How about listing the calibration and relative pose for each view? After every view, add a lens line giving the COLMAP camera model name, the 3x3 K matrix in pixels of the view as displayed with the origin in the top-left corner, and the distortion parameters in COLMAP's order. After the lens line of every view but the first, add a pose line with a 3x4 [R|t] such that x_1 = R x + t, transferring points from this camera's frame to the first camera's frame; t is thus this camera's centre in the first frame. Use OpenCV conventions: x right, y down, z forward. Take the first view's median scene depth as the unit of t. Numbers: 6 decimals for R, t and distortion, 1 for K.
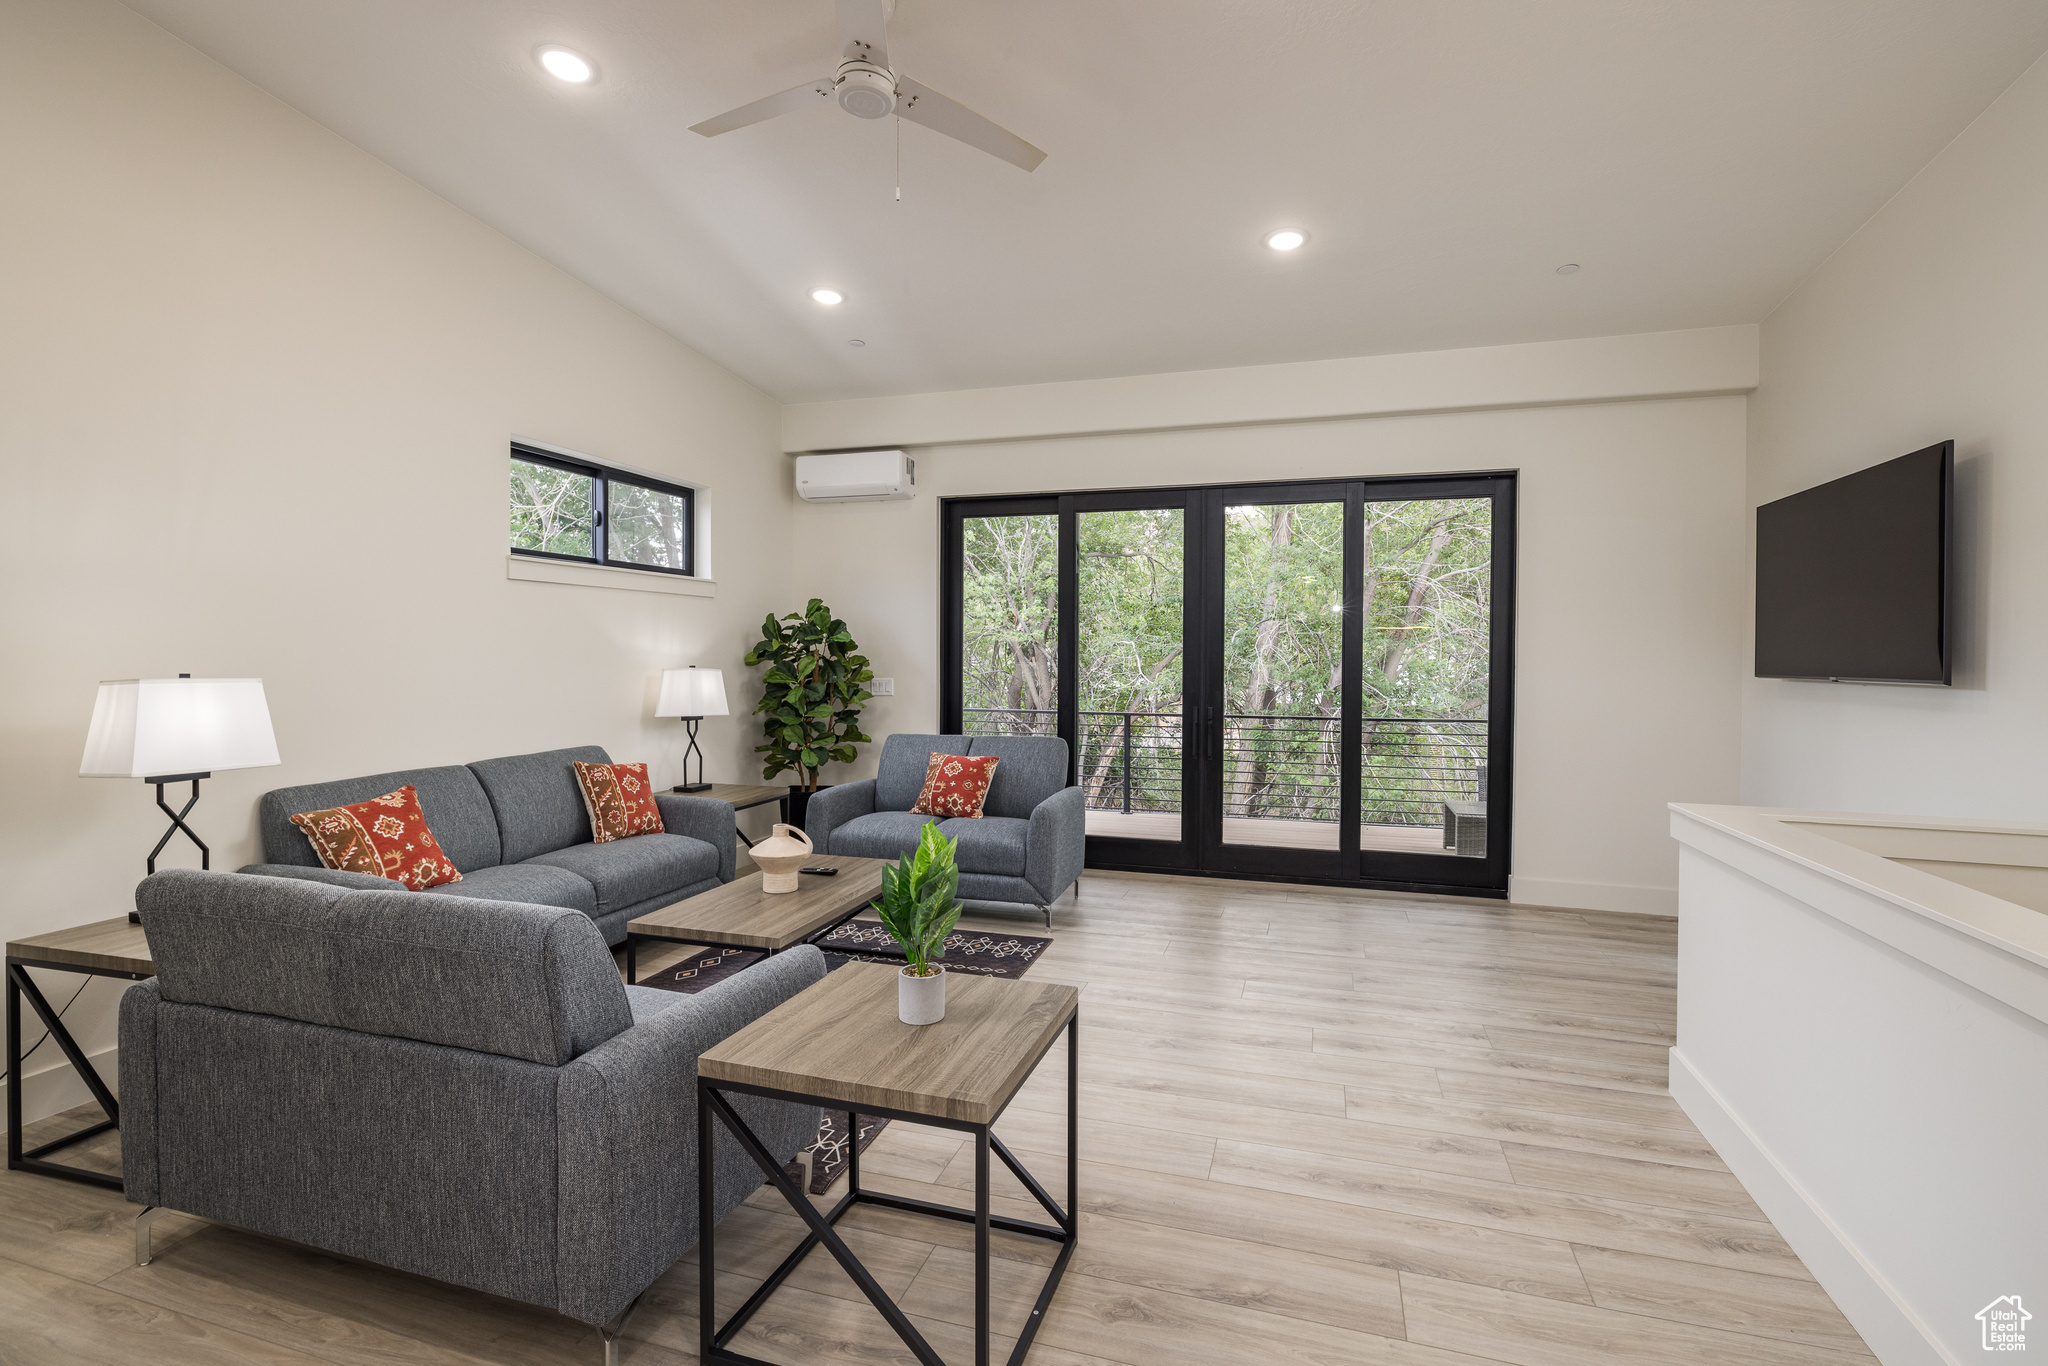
lens RADIAL K [[927.1, 0, 1036.9], [0, 927.1, 666.5], [0, 0, 1]] dist [-0.007141, 0.002310]
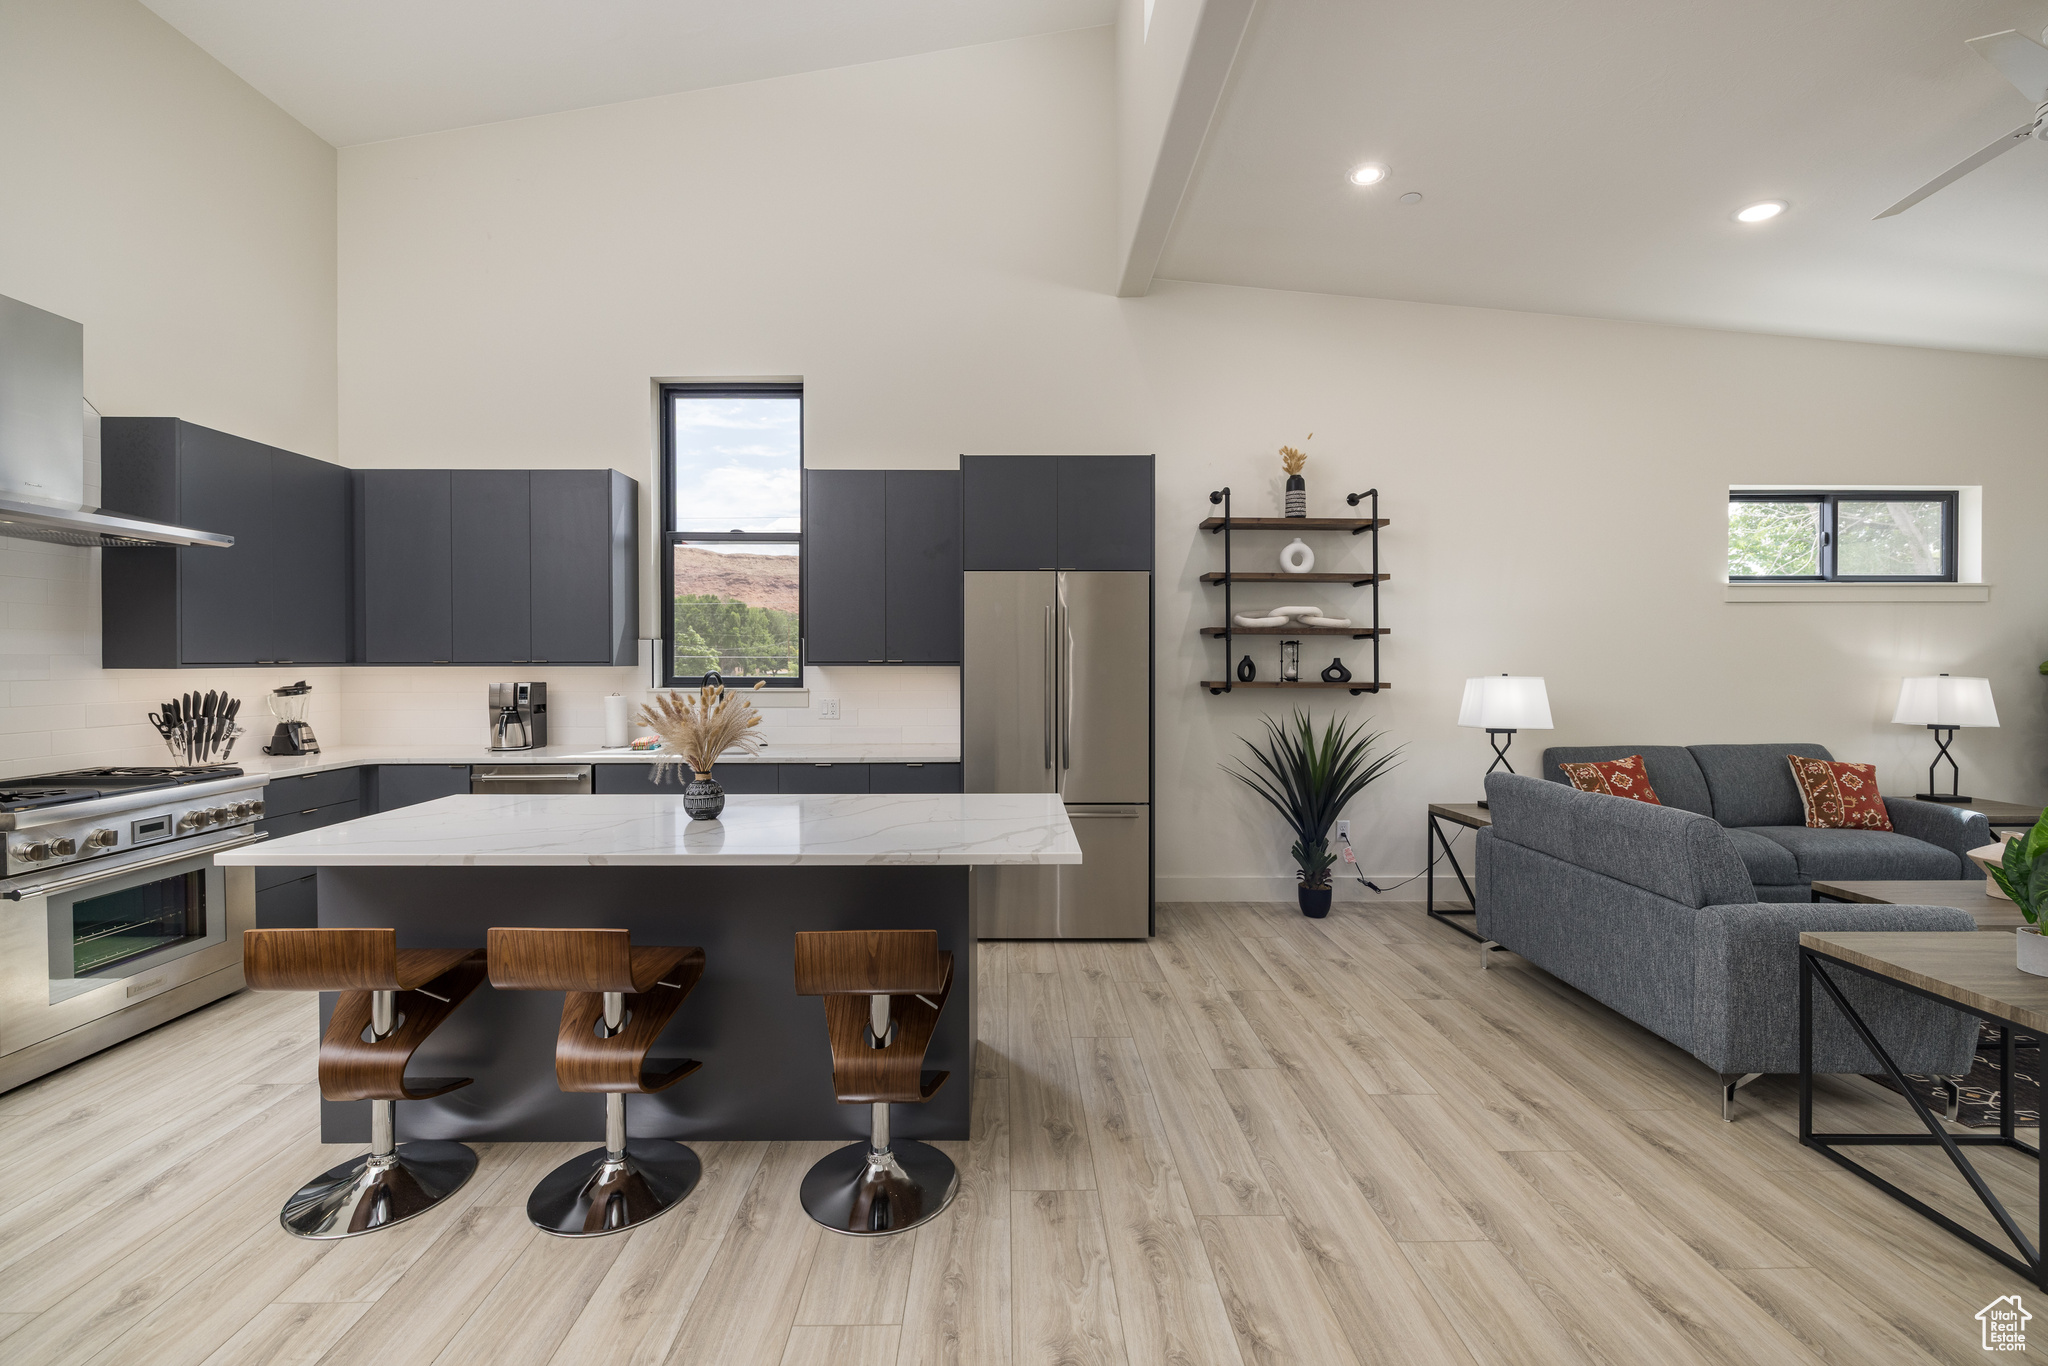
lens RADIAL K [[847.9, 0, 1015.7], [0, 847.9, 670.0], [0, 0, 1]] dist [0.001899, -0.000581]
pose [[0.302283, 0.005667, -0.953201, 0.327914], [-0.011274, 0.999934, 0.002369, 0.006841], [0.953152, 0.010031, 0.302327, -0.367849]]
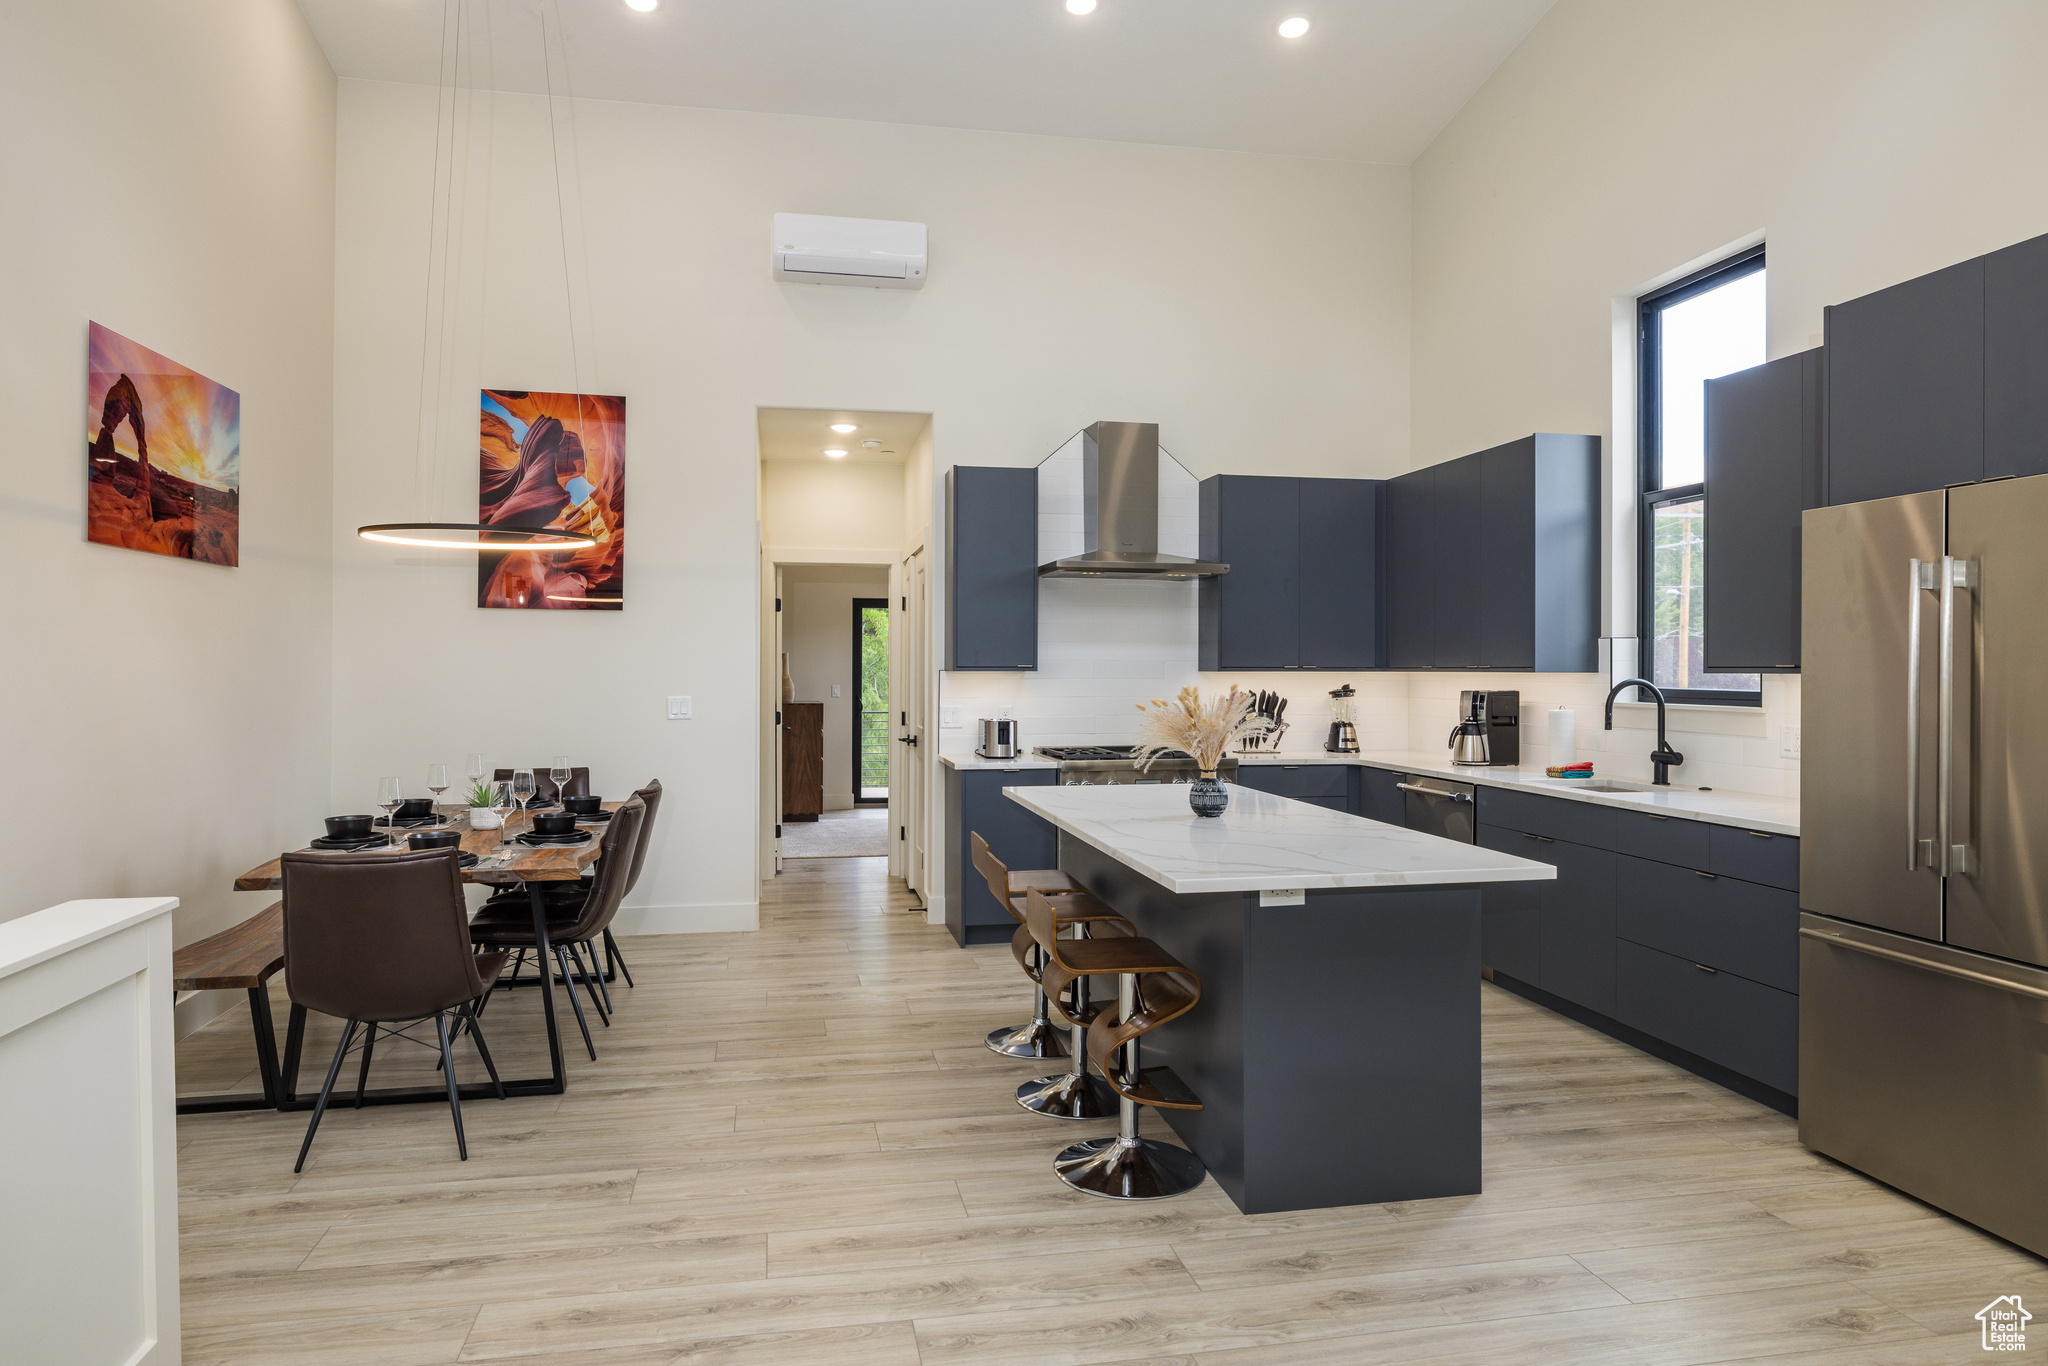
lens RADIAL K [[1230.3, 0, 1015.1], [0, 1230.3, 674.9], [0, 0, 1]] dist [-0.001773, -0.003597]
pose [[-0.880620, -0.007358, -0.473766, 0.191889], [-0.016043, 0.999769, 0.014294, 0.001878], [0.473551, 0.020188, -0.880535, 0.653731]]
